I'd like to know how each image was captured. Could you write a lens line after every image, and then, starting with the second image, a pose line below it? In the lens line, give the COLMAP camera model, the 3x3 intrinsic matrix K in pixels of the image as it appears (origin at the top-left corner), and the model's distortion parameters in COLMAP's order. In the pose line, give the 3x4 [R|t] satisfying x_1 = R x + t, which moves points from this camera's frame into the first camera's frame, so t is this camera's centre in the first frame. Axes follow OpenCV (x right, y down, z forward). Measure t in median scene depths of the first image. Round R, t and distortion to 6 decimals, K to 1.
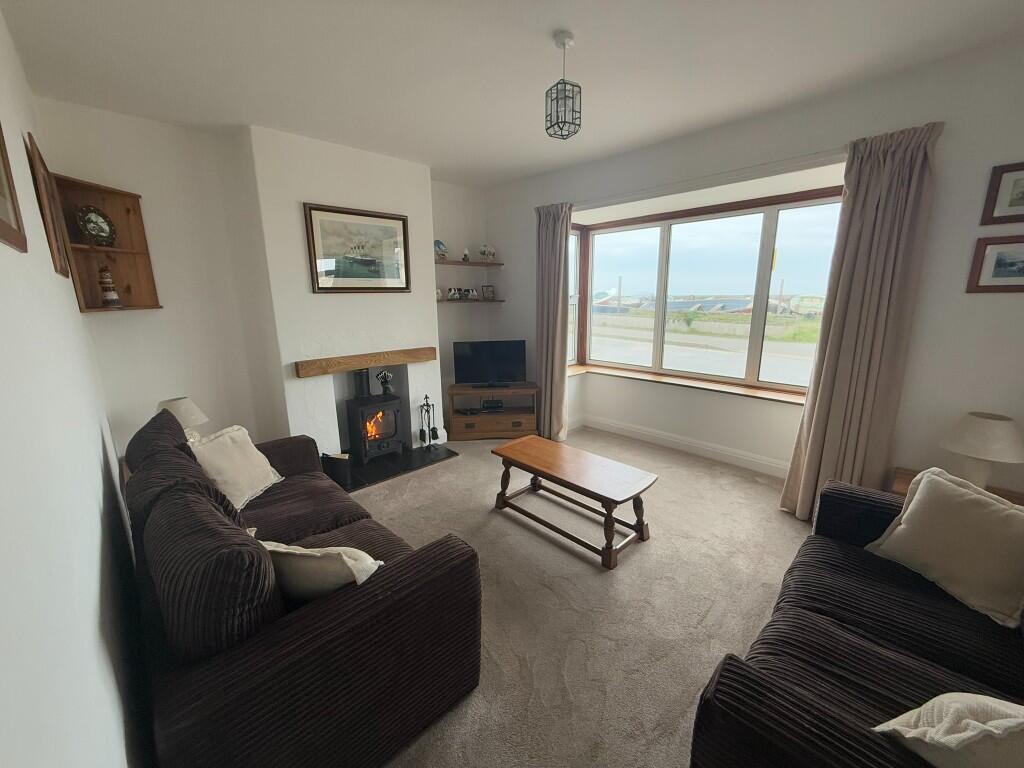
lens RADIAL K [[408.4, 0, 512.7], [0, 408.4, 383.0], [0, 0, 1]] dist [0.002392, 0.000067]
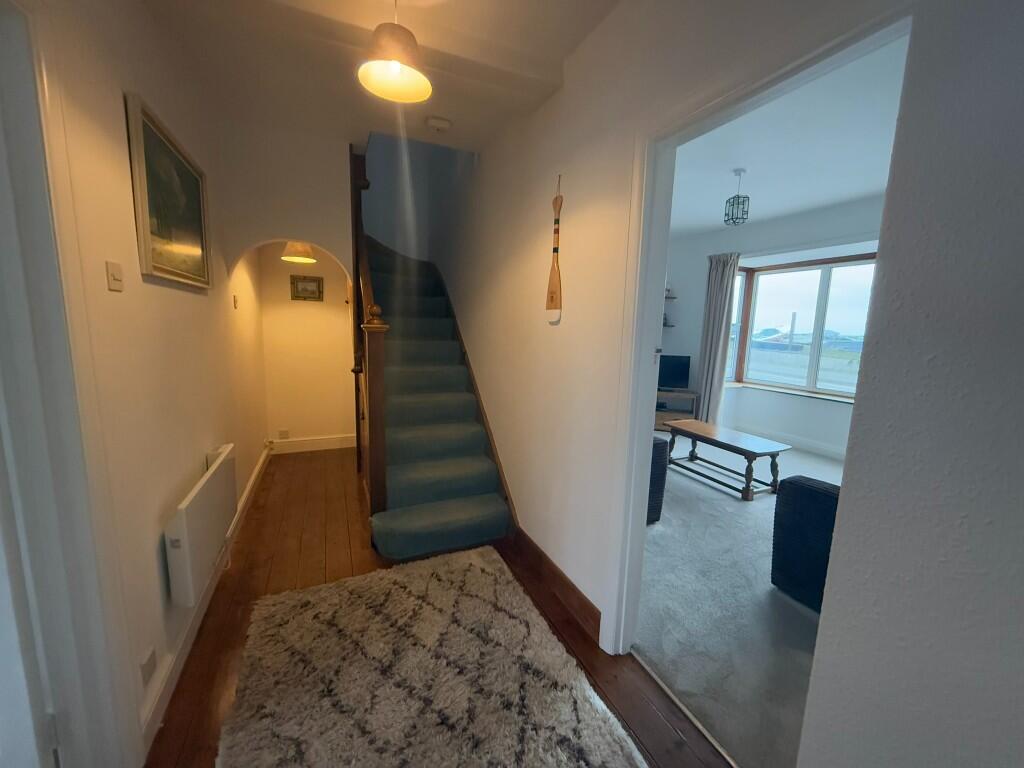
lens RADIAL K [[408.4, 0, 513.2], [0, 408.4, 383.3], [0, 0, 1]] dist [0.002392, 0.000067]
pose [[0.937260, 0.086732, -0.337671, -0.051991], [-0.111826, 0.992174, -0.055549, 0.117282], [0.330210, 0.089825, 0.939624, -0.395759]]
